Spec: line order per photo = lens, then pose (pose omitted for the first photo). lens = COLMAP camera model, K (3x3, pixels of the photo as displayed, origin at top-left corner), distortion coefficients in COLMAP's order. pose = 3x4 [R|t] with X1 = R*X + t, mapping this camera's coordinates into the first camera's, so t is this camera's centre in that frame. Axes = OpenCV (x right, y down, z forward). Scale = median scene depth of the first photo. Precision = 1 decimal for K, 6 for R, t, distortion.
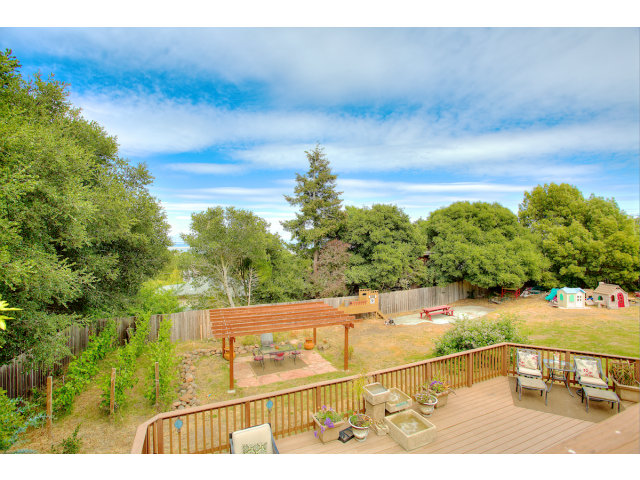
lens RADIAL K [[300.0, 0, 320.0], [0, 300.0, 240.0], [0, 0, 1]] dist [-0.085165, 0.030584]
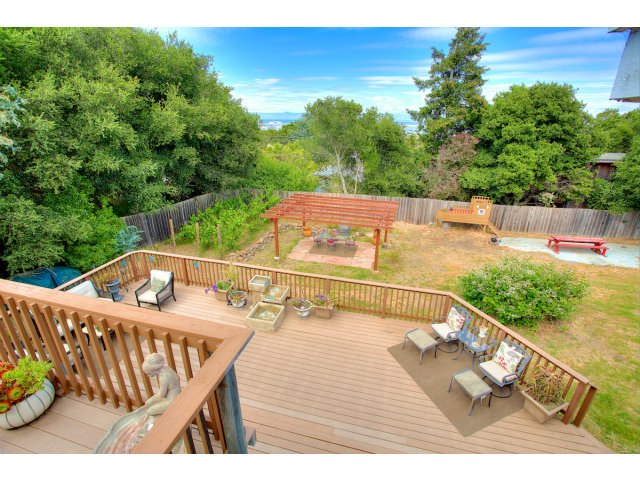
lens RADIAL K [[300.0, 0, 320.0], [0, 300.0, 240.0], [0, 0, 1]] dist [-0.085165, 0.030584]
pose [[0.782251, 0.239344, -0.575150, 0.287495], [-0.004490, 0.925391, 0.378988, -0.032377], [0.622947, -0.293881, 0.724962, 0.079368]]
